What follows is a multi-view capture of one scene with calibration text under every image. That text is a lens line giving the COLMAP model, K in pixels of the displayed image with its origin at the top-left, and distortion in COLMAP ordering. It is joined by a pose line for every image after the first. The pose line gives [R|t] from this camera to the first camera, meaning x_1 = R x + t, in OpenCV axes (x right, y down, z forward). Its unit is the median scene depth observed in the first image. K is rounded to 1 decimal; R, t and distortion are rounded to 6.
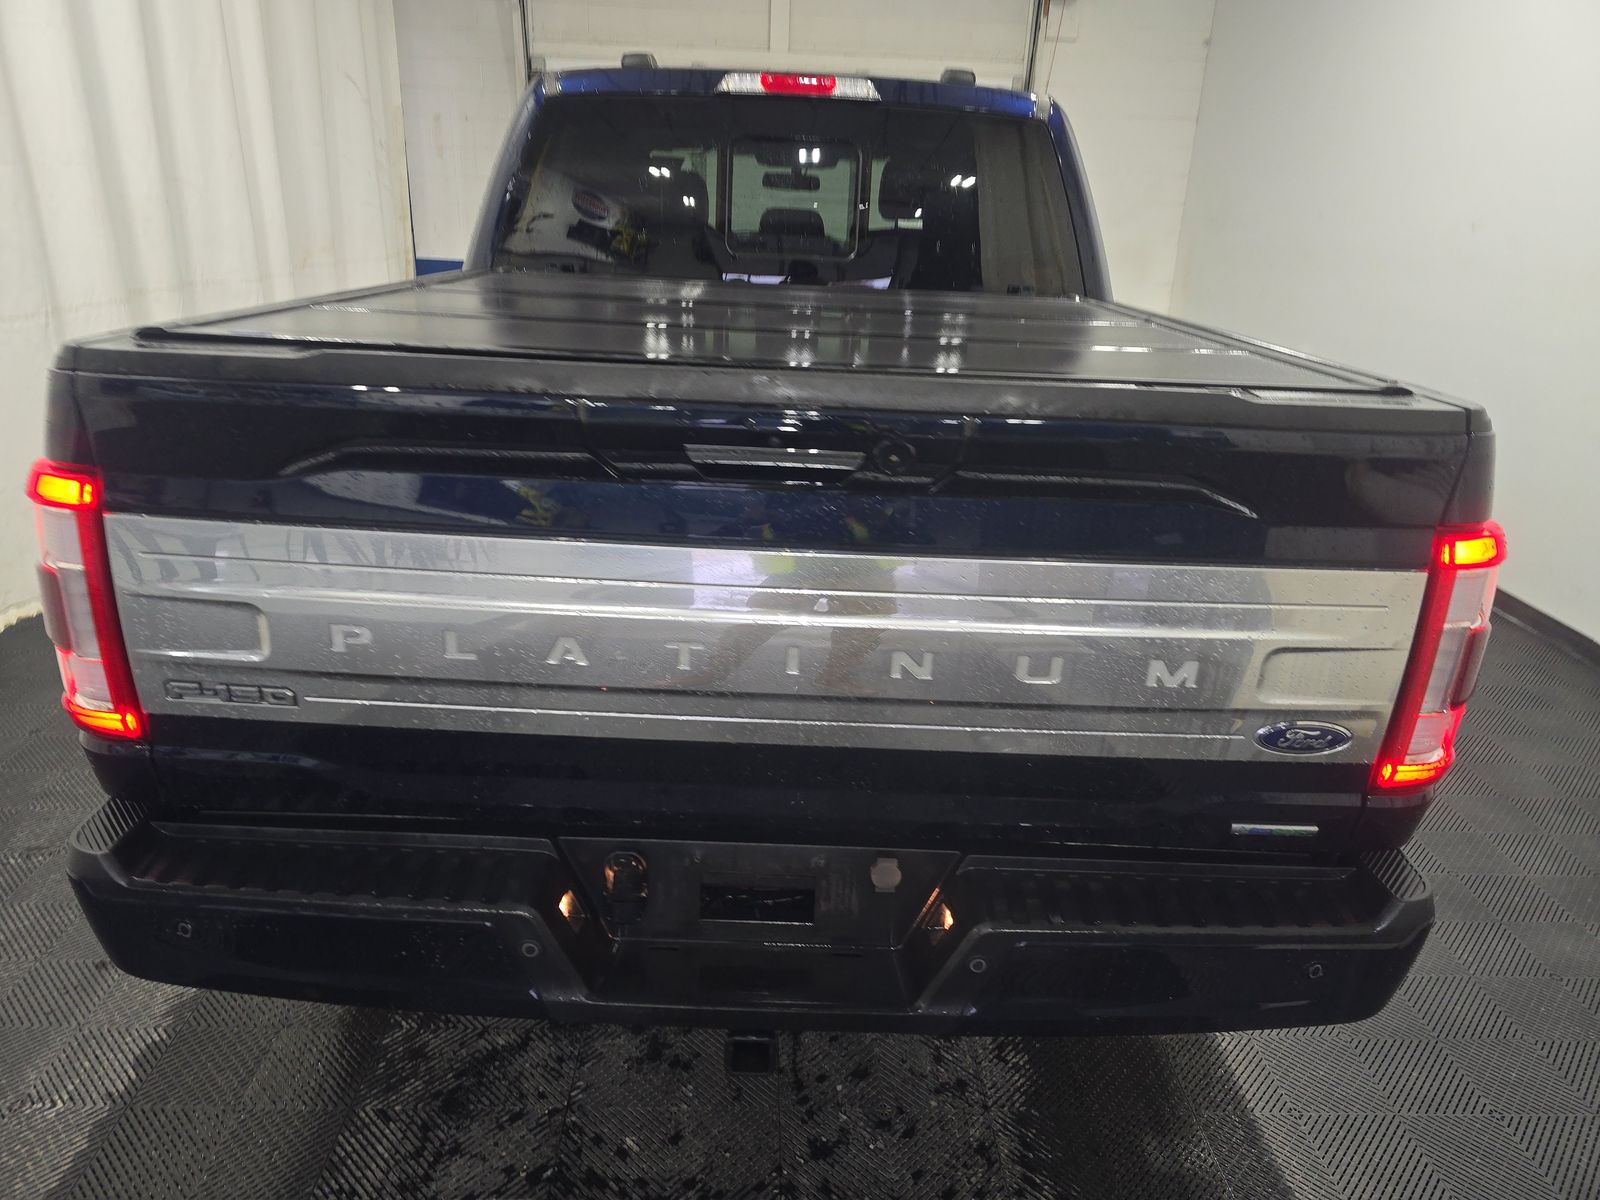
lens RADIAL K [[1069.6, 0, 805.4], [0, 1069.6, 600.3], [0, 0, 1]] dist [0.028985, -0.032548]
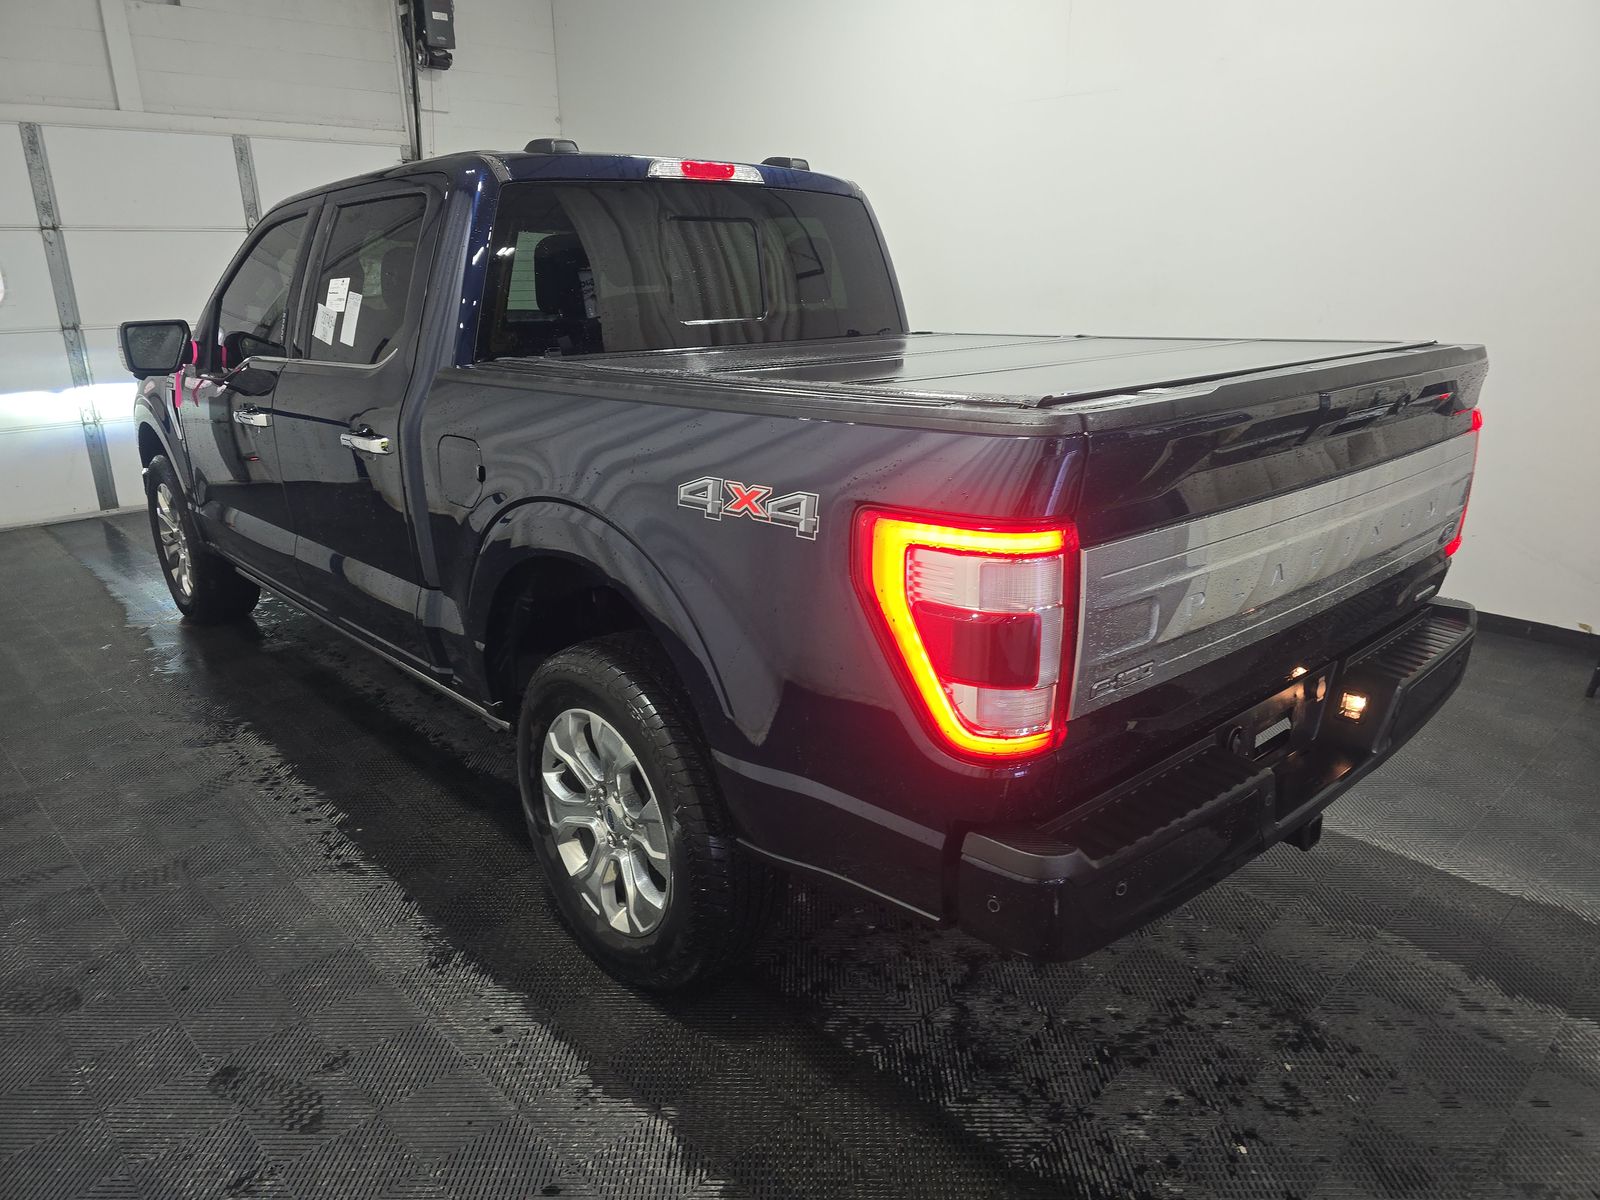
lens RADIAL K [[1069.6, 0, 814.6], [0, 1069.6, 596.4], [0, 0, 1]] dist [0.028985, -0.032548]
pose [[0.740926, -0.243405, 0.625925, -0.735290], [0.273628, 0.960554, 0.049631, -0.077785], [-0.613316, 0.134498, 0.778302, 0.117017]]
